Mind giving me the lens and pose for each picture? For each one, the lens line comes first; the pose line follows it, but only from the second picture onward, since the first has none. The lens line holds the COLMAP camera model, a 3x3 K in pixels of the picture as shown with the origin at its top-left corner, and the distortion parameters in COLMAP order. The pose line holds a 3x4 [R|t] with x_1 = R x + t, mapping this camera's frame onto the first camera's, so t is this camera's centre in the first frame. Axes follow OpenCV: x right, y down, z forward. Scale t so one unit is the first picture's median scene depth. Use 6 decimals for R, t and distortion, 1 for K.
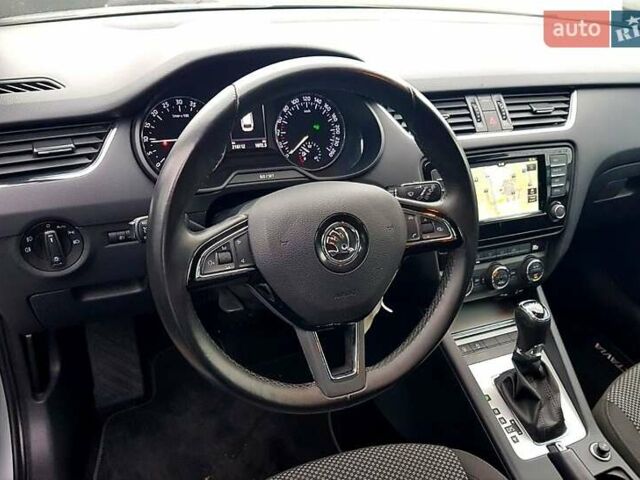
lens RADIAL K [[563.9, 0, 321.0], [0, 563.9, 254.6], [0, 0, 1]] dist [0.068592, -0.138777]
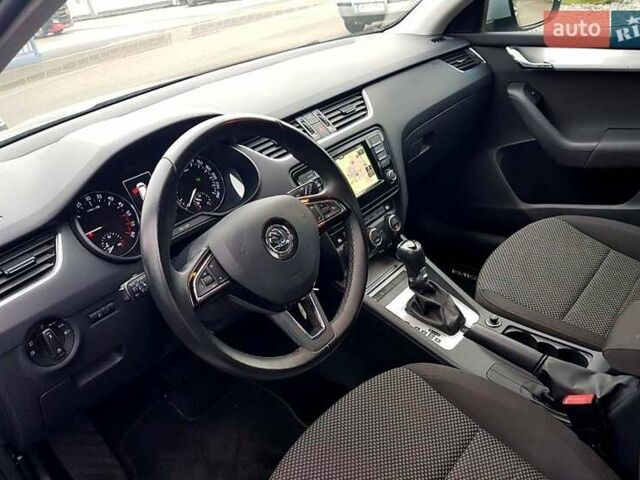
lens RADIAL K [[563.9, 0, 321.0], [0, 563.9, 254.6], [0, 0, 1]] dist [0.068592, -0.138777]
pose [[0.875919, -0.389847, 0.284228, -0.189371], [0.412054, 0.910931, -0.020412, 0.056139], [-0.250954, 0.134997, 0.958539, -0.217620]]
